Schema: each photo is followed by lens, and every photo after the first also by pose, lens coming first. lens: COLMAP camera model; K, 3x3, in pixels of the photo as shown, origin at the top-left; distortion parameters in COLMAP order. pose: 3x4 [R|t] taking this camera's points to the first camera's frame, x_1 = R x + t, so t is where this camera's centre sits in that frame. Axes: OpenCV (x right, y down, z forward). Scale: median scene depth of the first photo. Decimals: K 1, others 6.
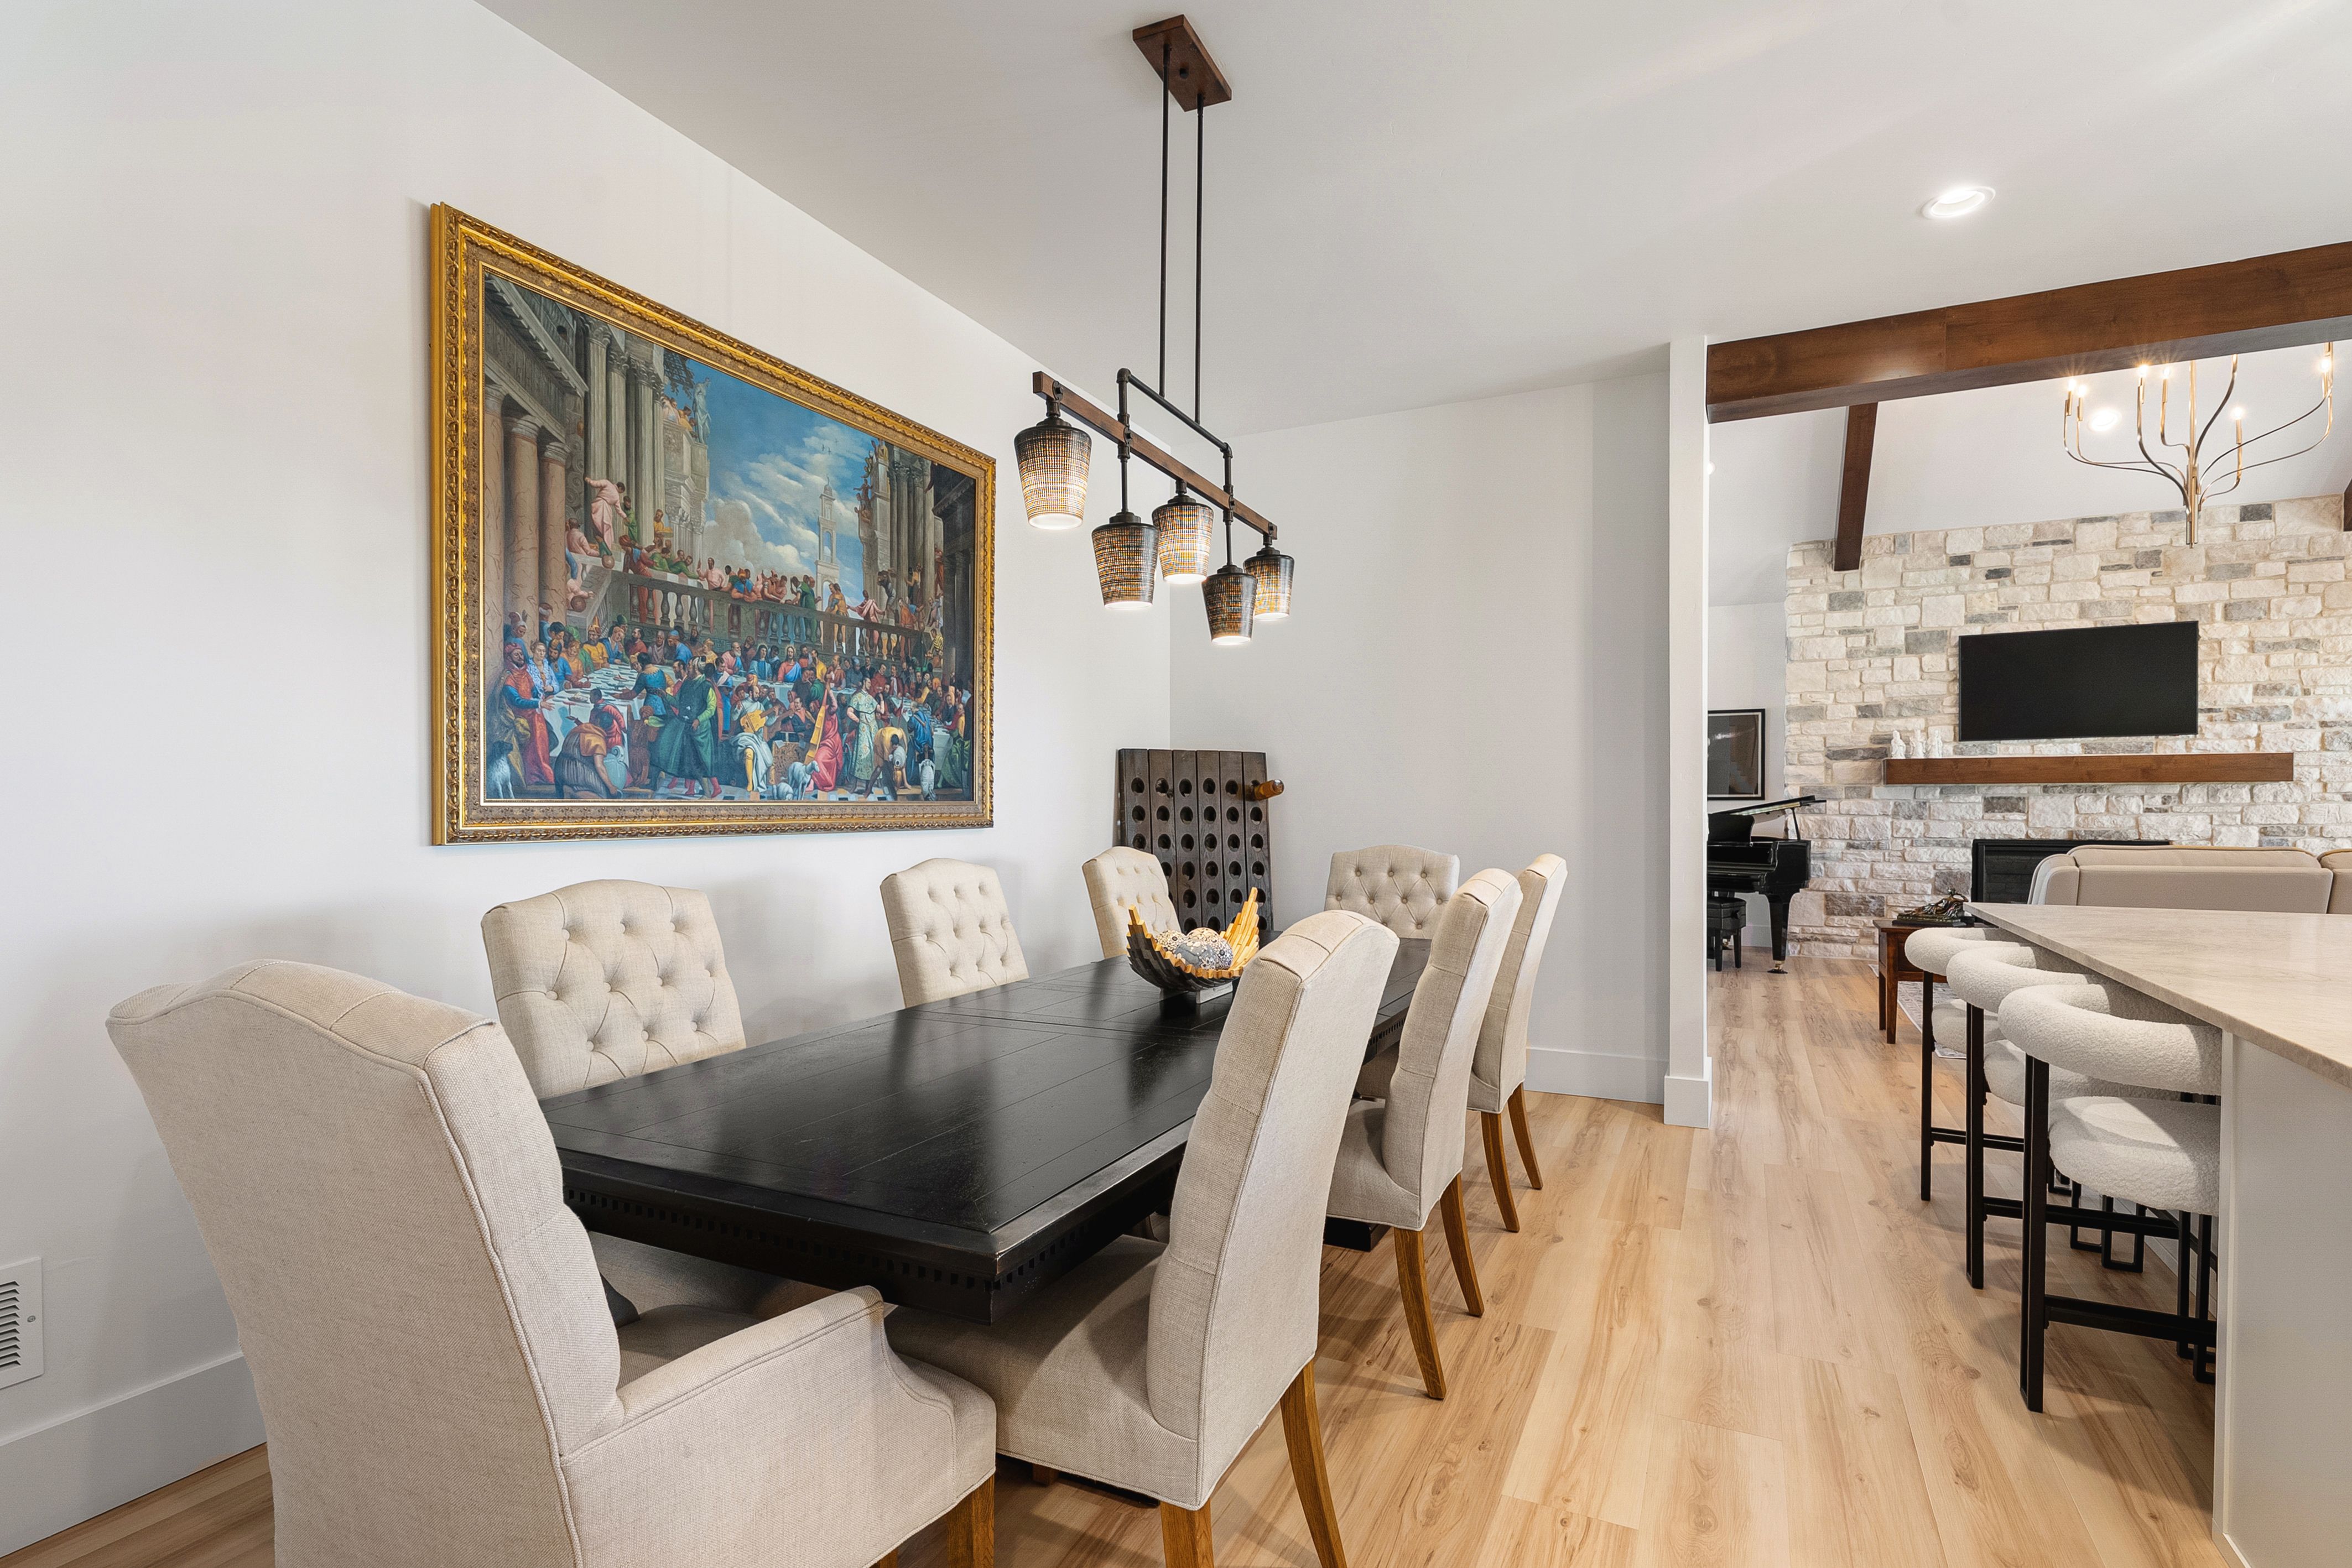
lens RADIAL K [[1137.3, 0, 1177.4], [0, 1137.3, 825.5], [0, 0, 1]] dist [-0.000070, -0.000296]
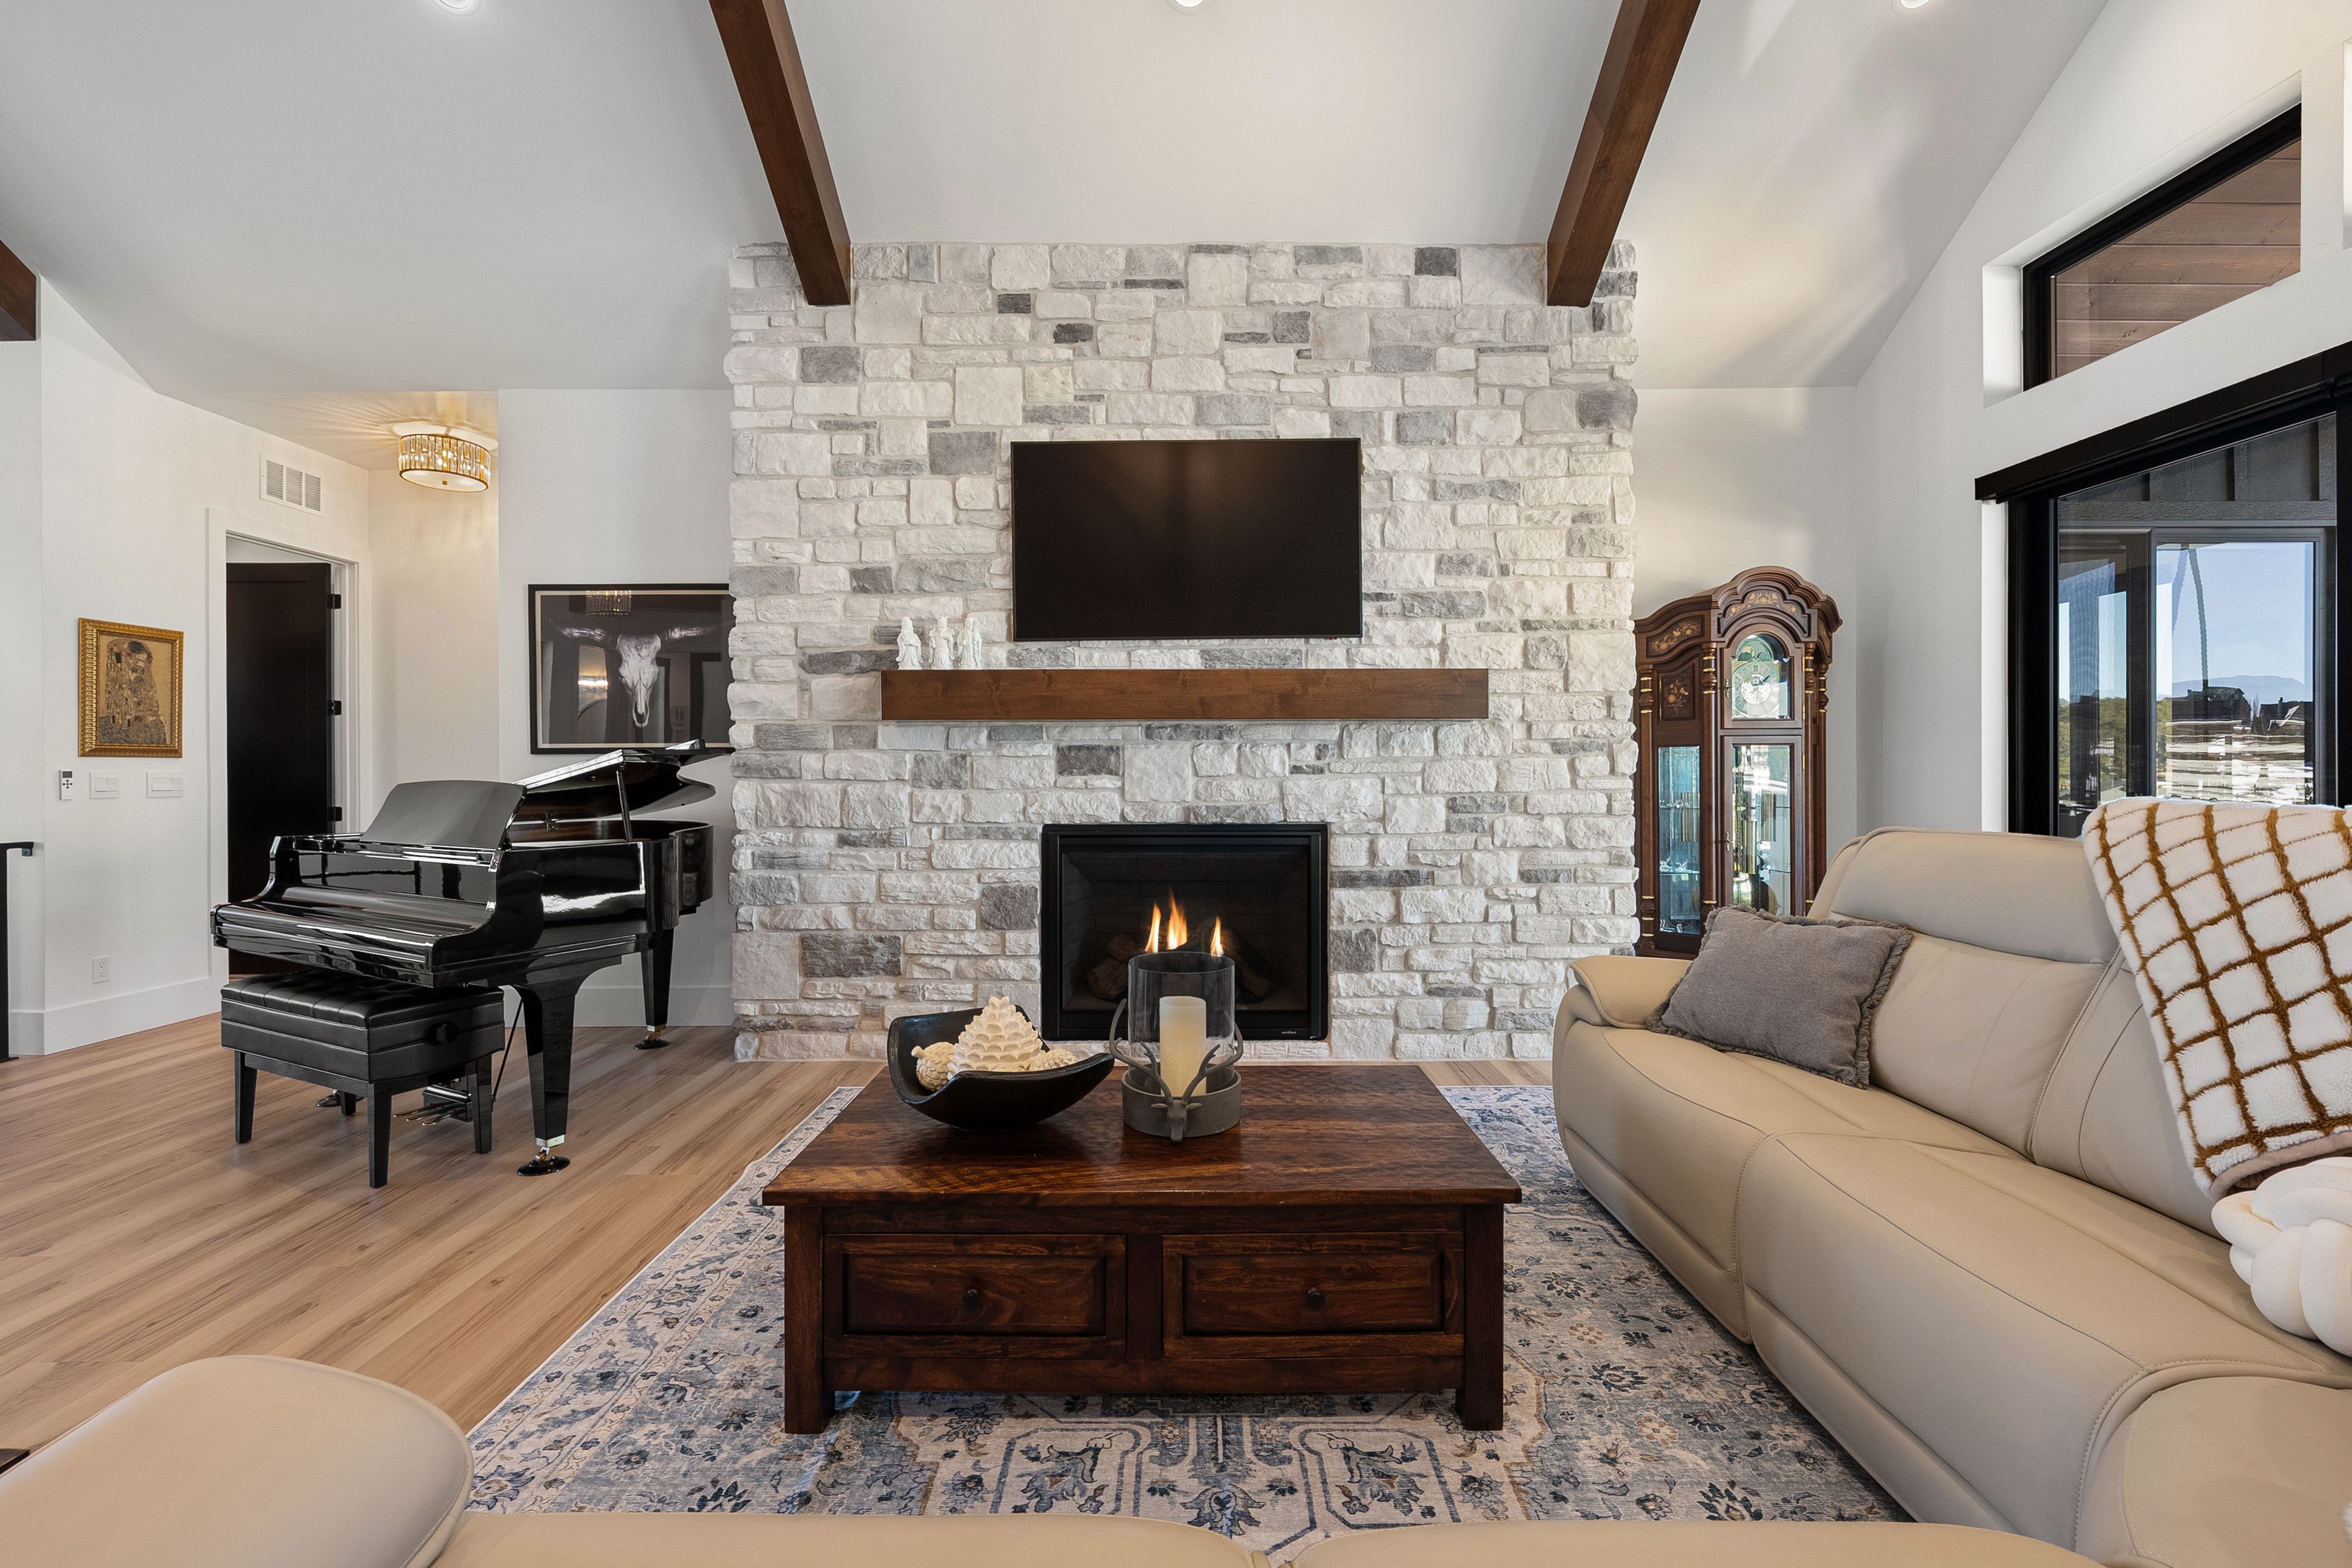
lens RADIAL K [[1023.9, 0, 1177.9], [0, 1023.9, 779.5], [0, 0, 1]] dist [-0.000869, 0.000047]
pose [[0.898935, -0.005624, 0.438046, 0.603074], [0.009863, 0.999924, -0.007403, -0.005521], [-0.437971, 0.010975, 0.898922, 0.593138]]
